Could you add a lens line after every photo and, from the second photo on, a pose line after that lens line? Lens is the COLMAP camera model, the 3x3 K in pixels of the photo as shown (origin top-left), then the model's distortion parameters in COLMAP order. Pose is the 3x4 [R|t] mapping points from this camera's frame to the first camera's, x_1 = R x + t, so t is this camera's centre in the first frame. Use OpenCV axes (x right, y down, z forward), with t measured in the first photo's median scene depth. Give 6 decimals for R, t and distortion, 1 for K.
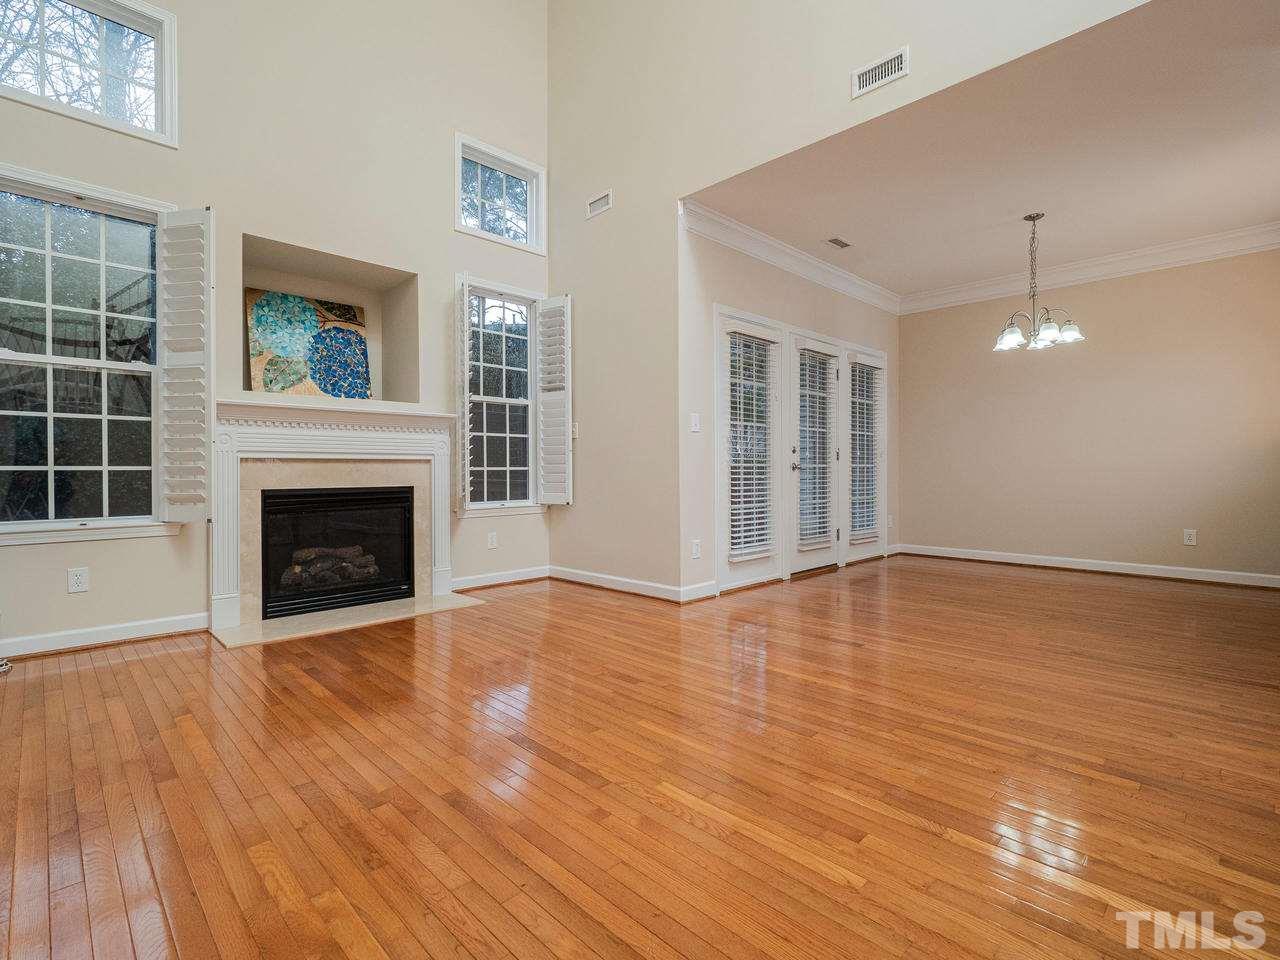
lens RADIAL K [[615.1, 0, 615.6], [0, 615.1, 472.9], [0, 0, 1]] dist [0.002903, -0.004668]
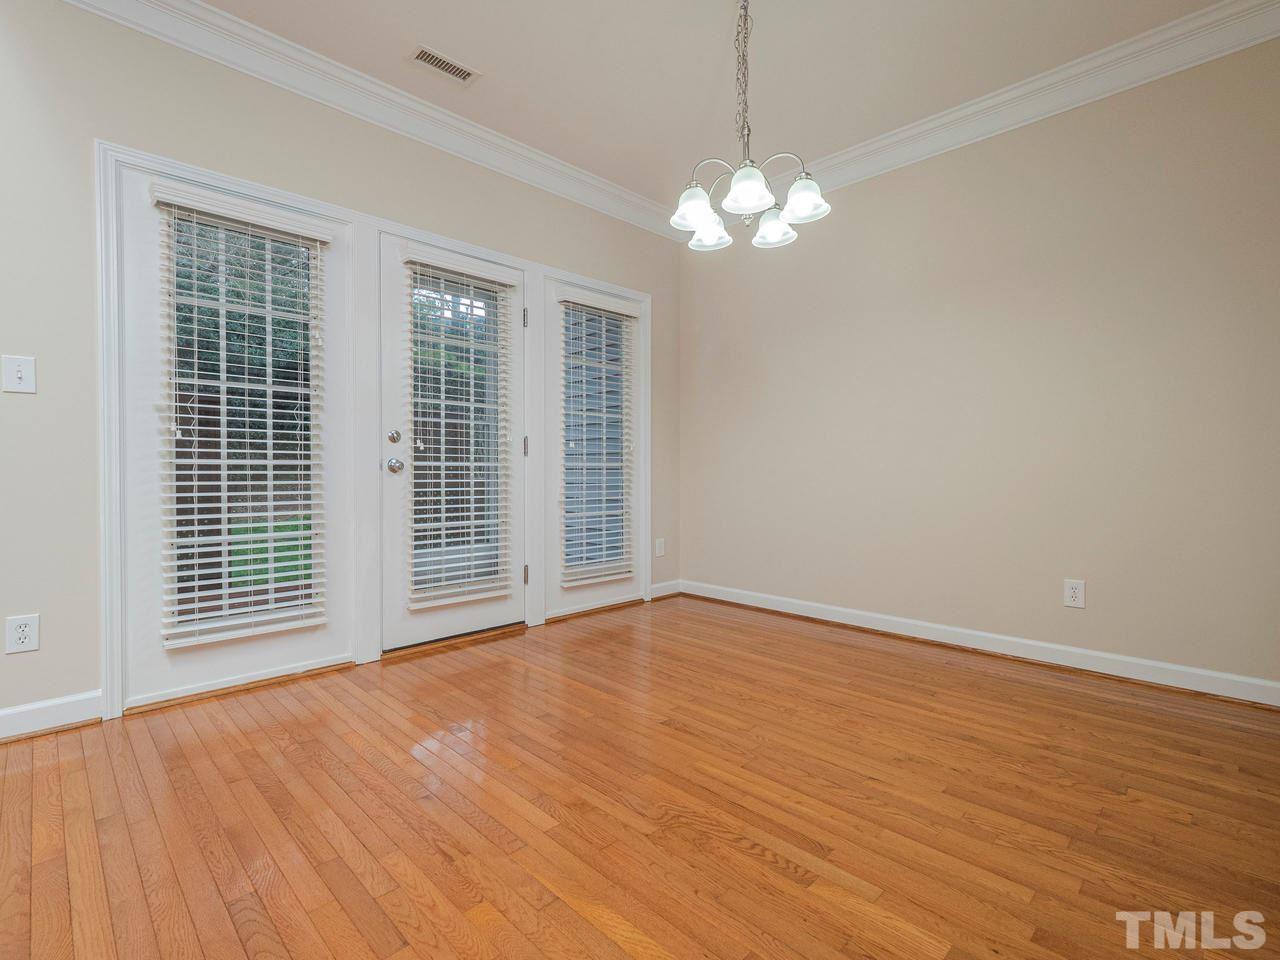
lens RADIAL K [[615.1, 0, 580.9], [0, 615.1, 478.7], [0, 0, 1]] dist [0.002903, -0.004668]
pose [[0.999952, 0.002185, -0.009595, 0.471670], [-0.002113, 0.999970, 0.007439, -0.002363], [0.009611, -0.007418, 0.999926, 0.419909]]
